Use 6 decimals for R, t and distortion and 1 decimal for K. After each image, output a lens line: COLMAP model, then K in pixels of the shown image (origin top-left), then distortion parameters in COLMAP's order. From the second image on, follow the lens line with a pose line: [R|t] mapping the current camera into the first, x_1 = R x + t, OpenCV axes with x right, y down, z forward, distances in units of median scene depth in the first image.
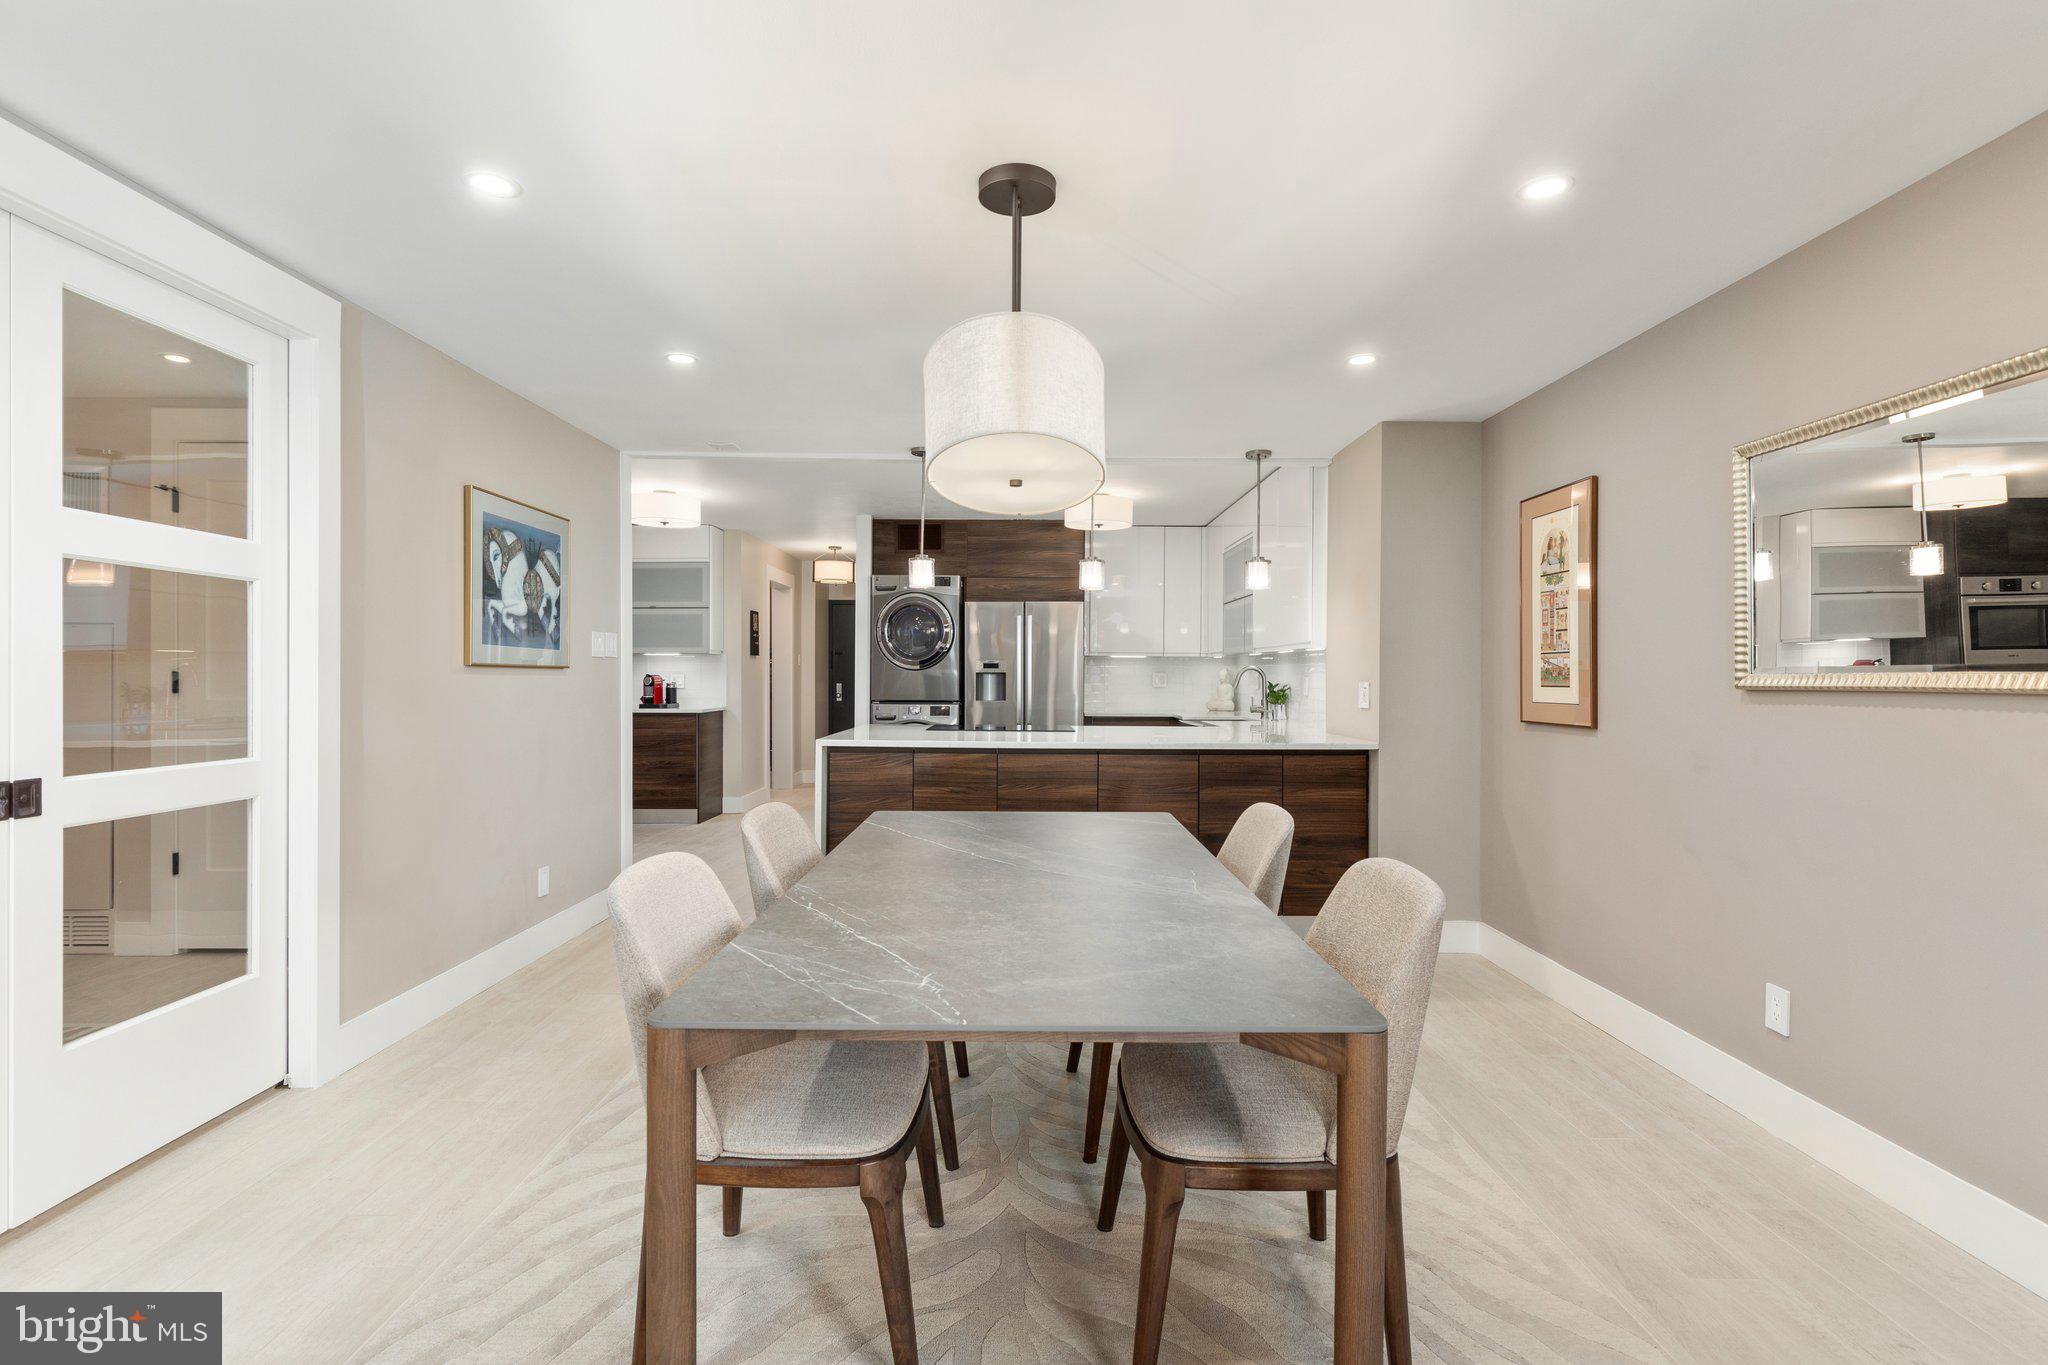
lens RADIAL K [[952.0, 0, 1024.0], [0, 952.0, 682.5], [0, 0, 1]] dist [-0.000161, -0.000102]
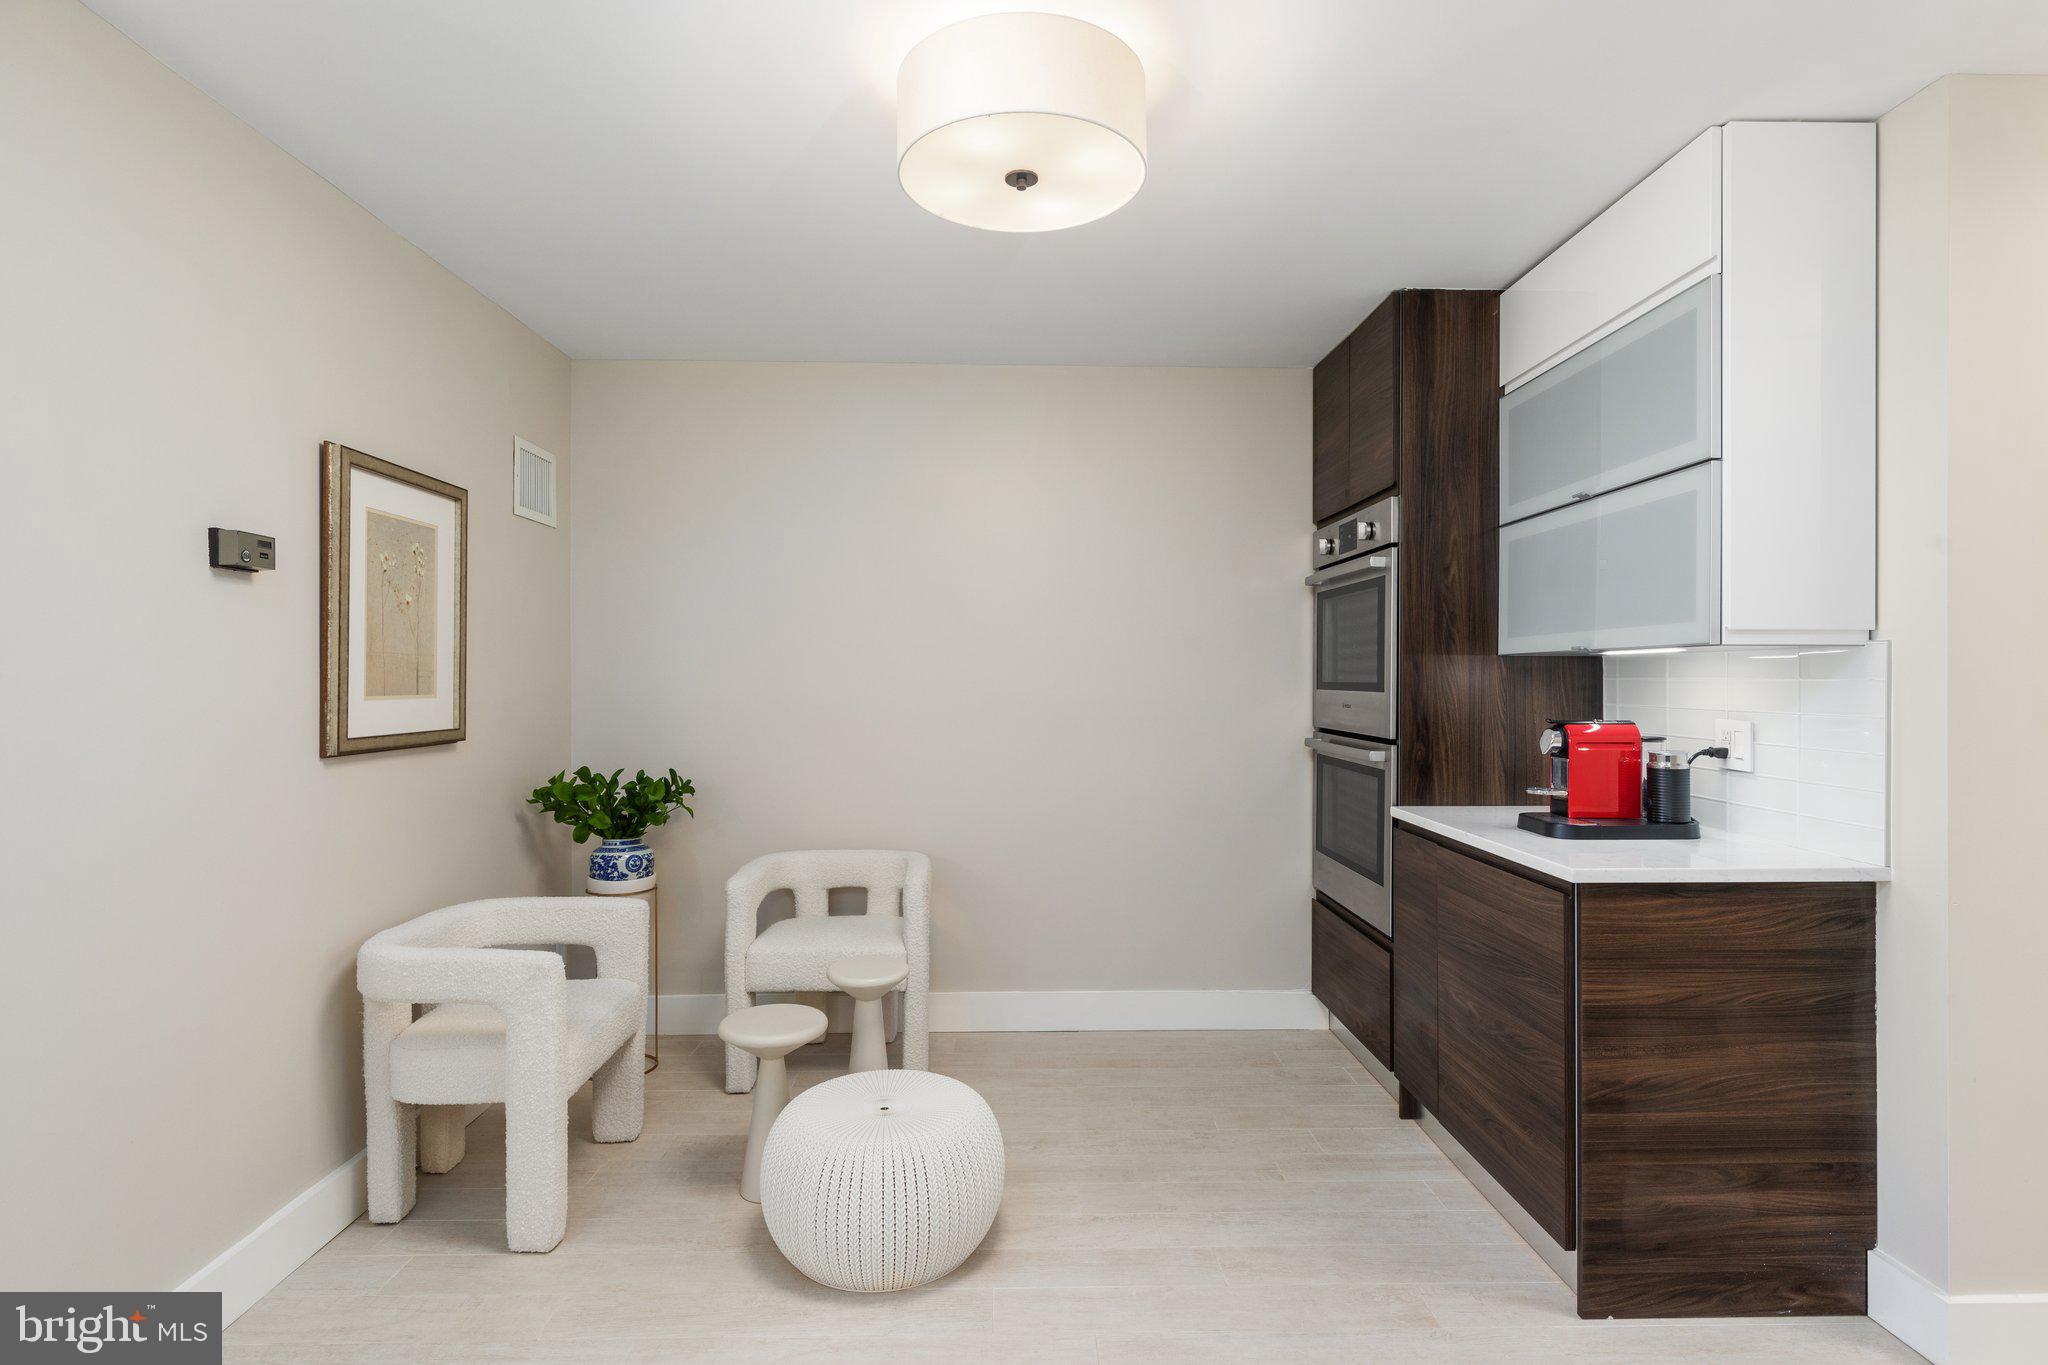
lens RADIAL K [[1014.5, 0, 1032.7], [0, 1014.5, 678.4], [0, 0, 1]] dist [-0.002354, -0.000362]
pose [[0.018701, -0.000115, -0.999825, -0.077550], [-0.008933, 0.999960, -0.000282, -0.021592], [0.999785, 0.008936, 0.018699, 0.887223]]
